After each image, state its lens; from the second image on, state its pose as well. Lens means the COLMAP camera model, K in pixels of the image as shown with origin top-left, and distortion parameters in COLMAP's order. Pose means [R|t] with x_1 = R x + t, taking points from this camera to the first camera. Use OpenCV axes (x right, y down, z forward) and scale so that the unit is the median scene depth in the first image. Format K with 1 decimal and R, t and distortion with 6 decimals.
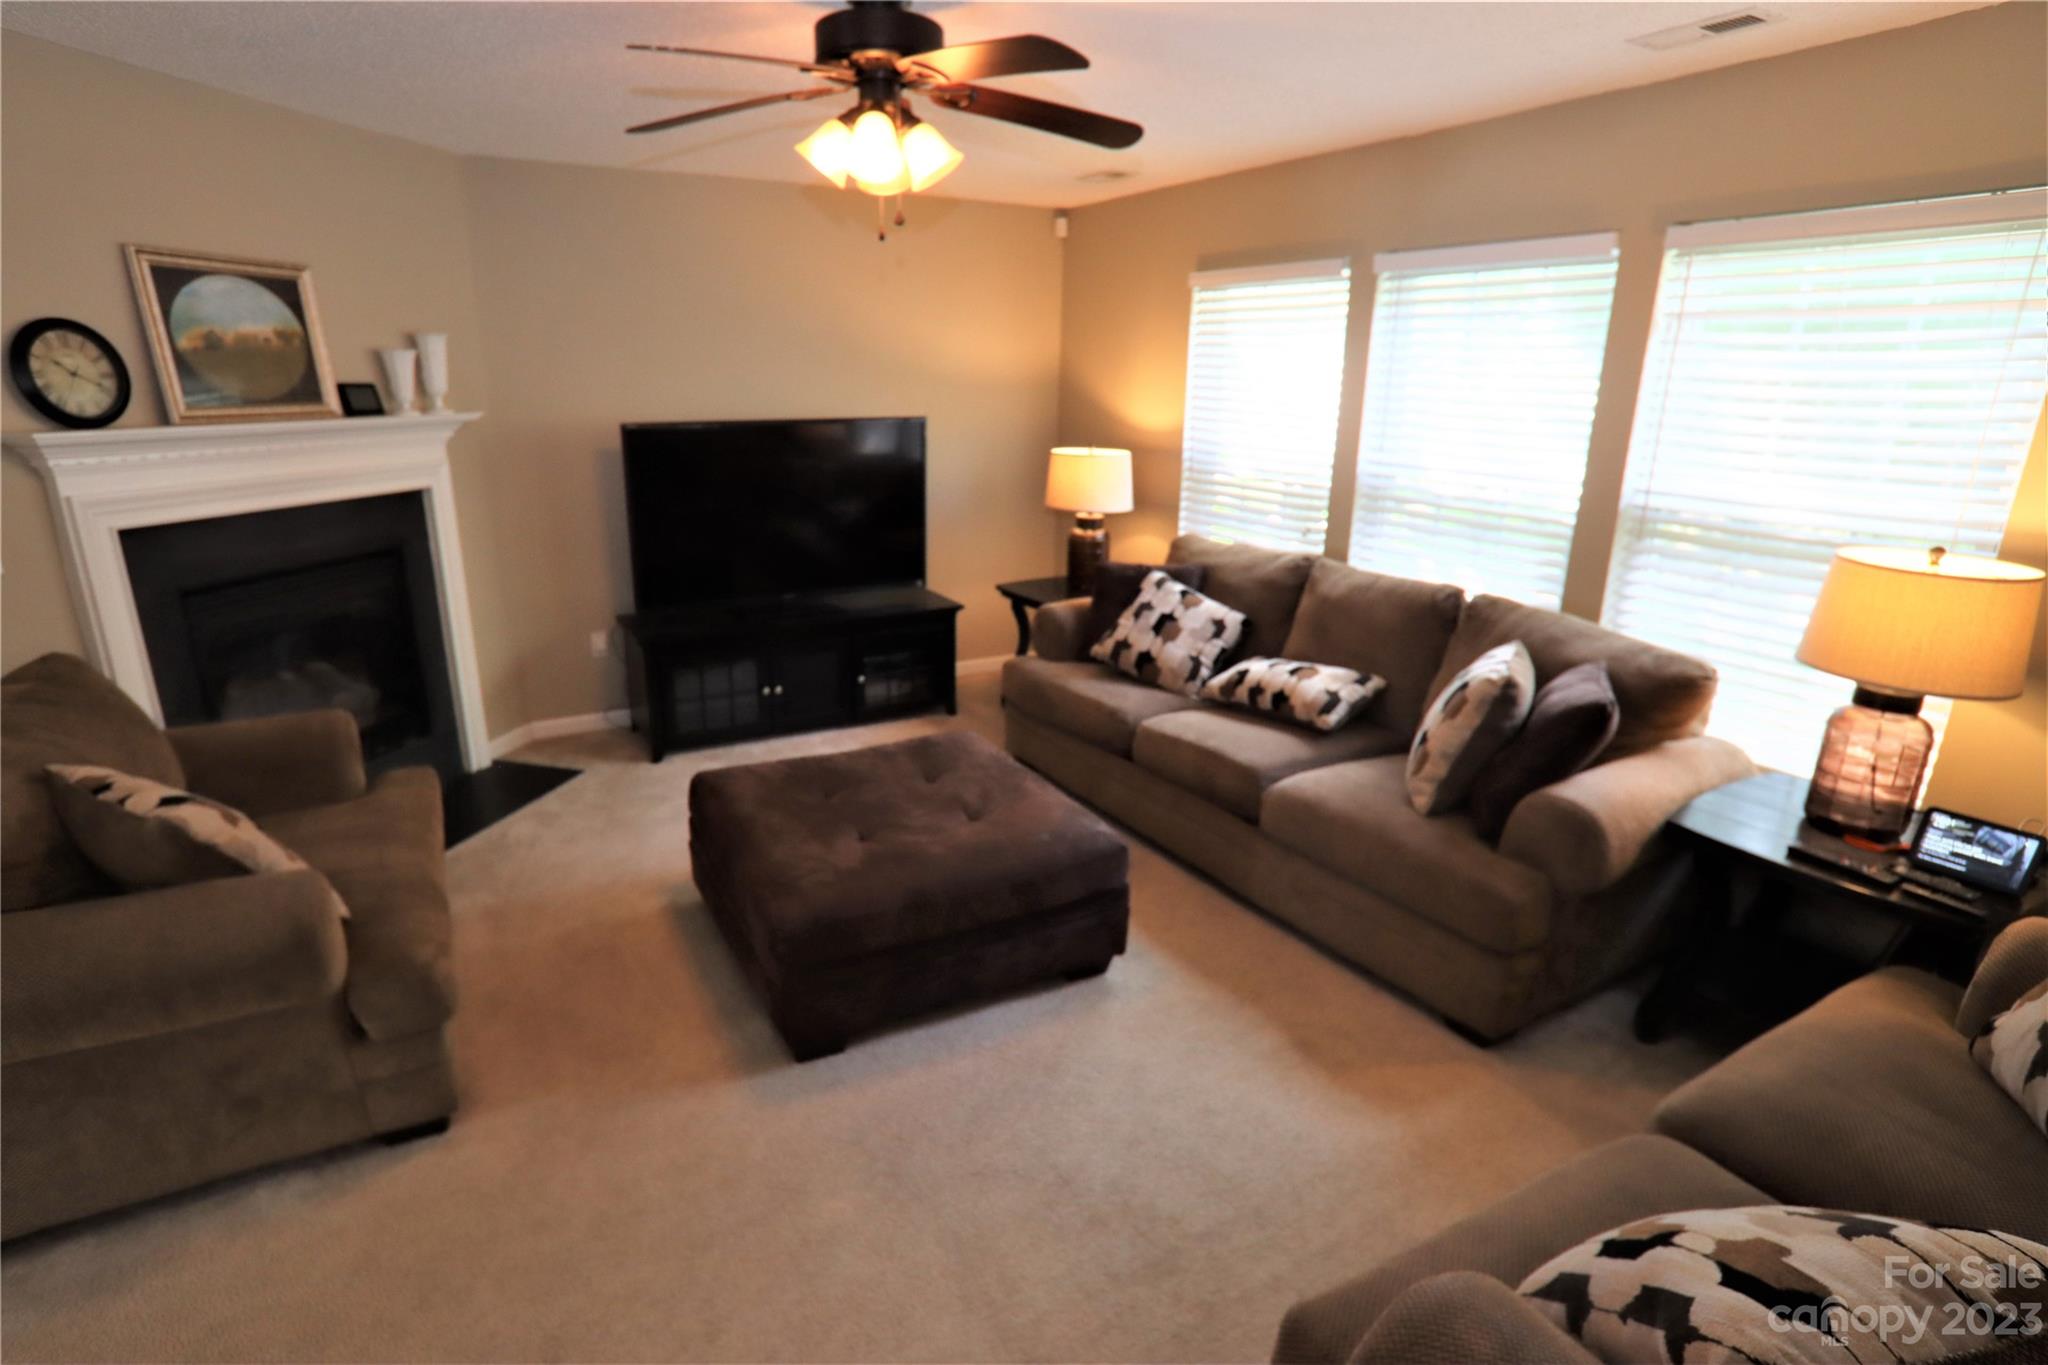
lens RADIAL K [[1042.2, 0, 1004.2], [0, 1042.2, 697.3], [0, 0, 1]] dist [-0.075109, 0.034298]
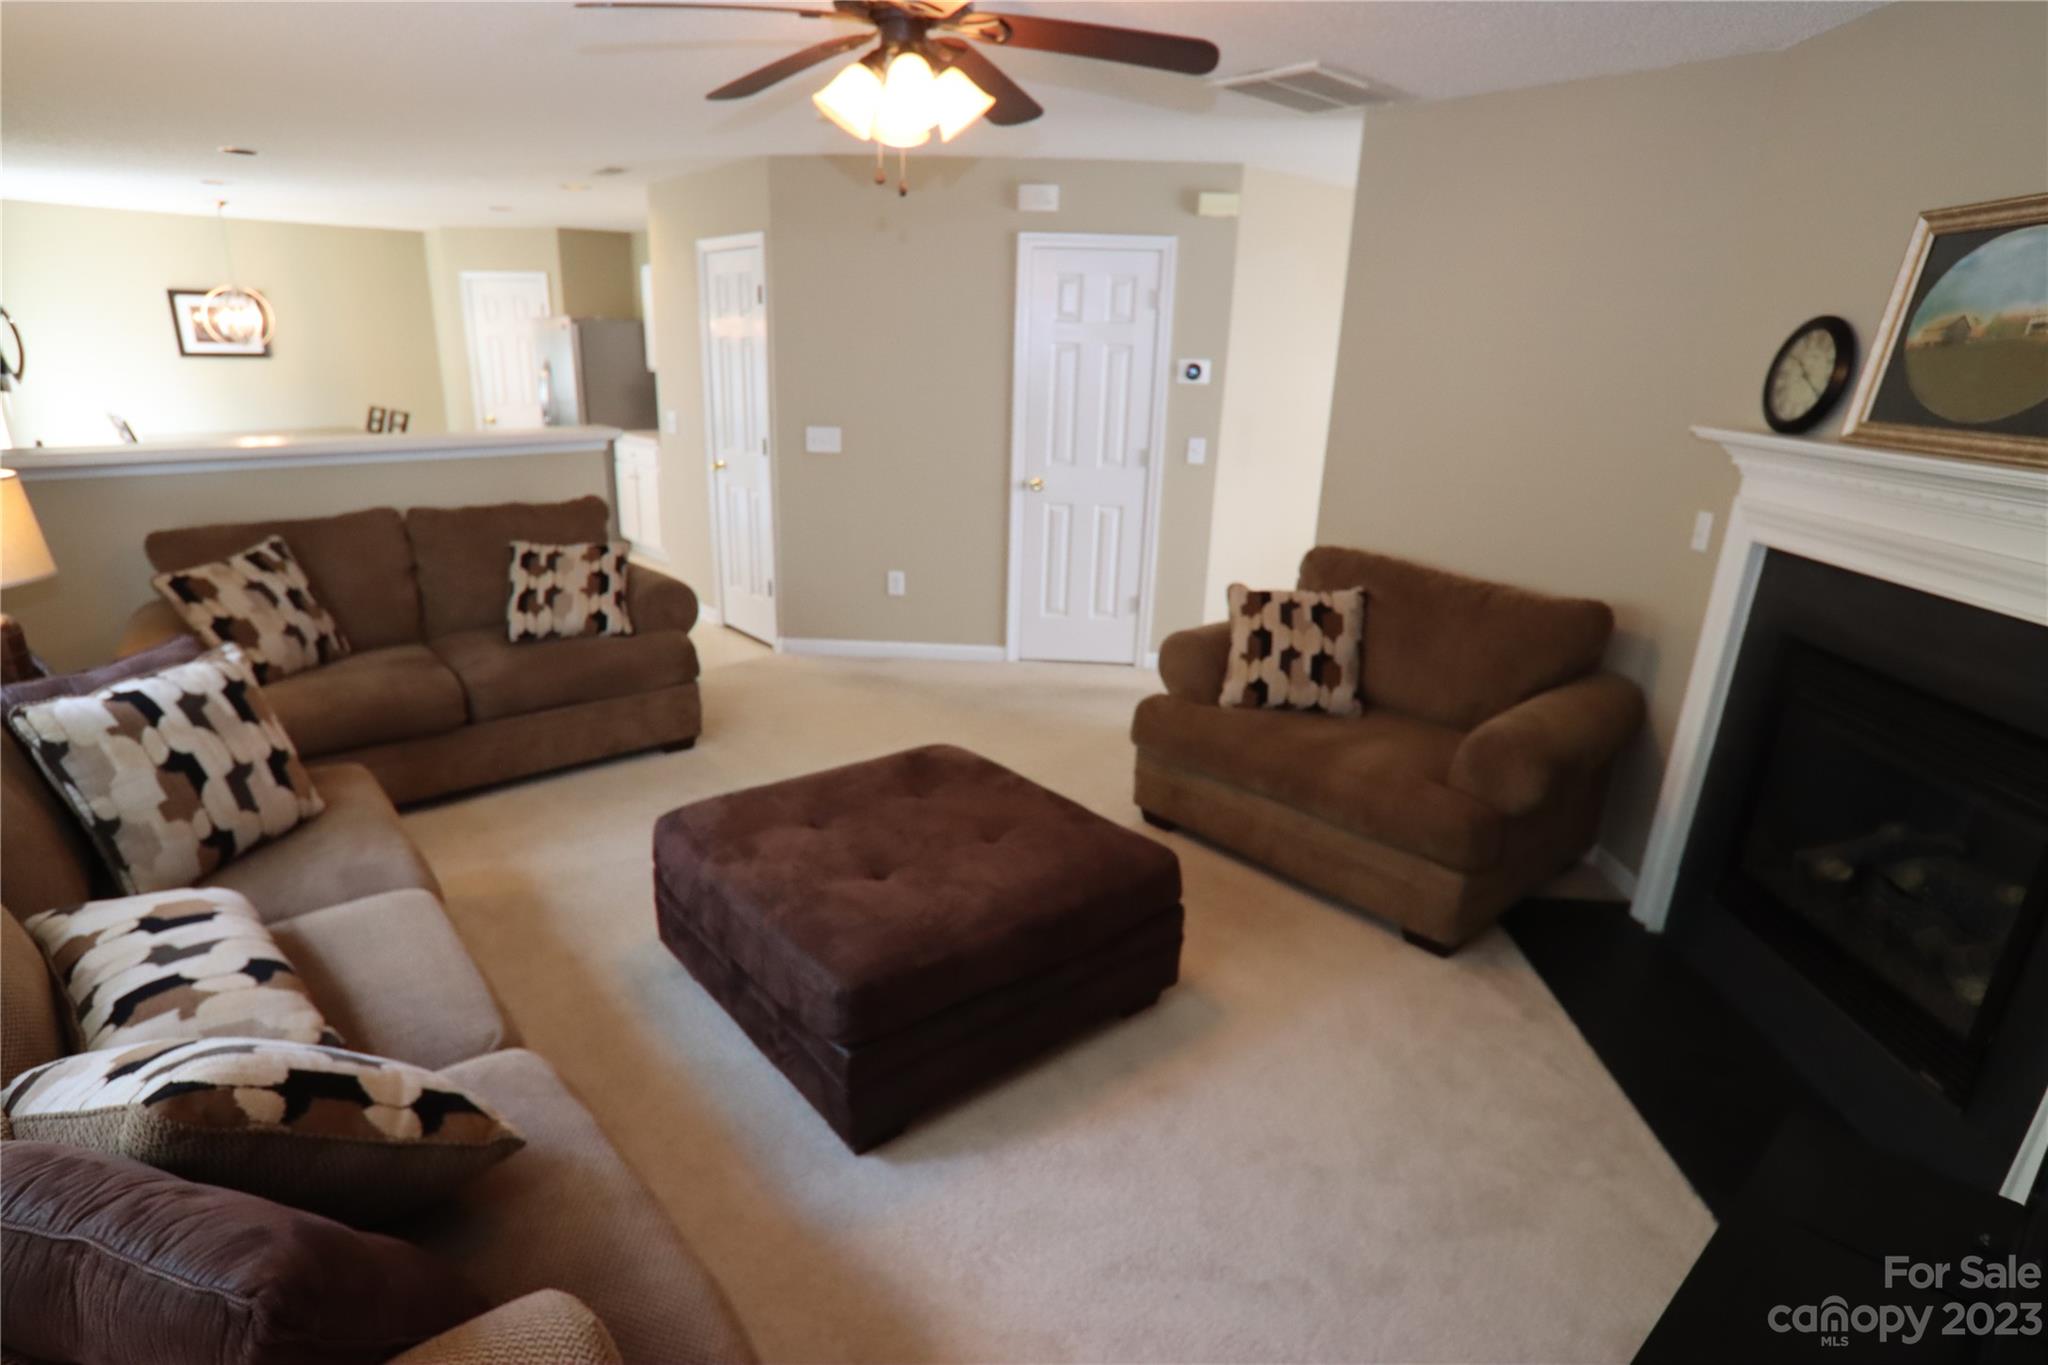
lens RADIAL K [[1042.2, 0, 1004.2], [0, 1042.2, 697.3], [0, 0, 1]] dist [-0.075109, 0.034298]
pose [[-0.981370, 0.024259, -0.190592, -0.015761], [-0.093709, 0.805568, 0.585046, -0.458711], [0.167727, 0.592007, -0.788286, 1.465182]]
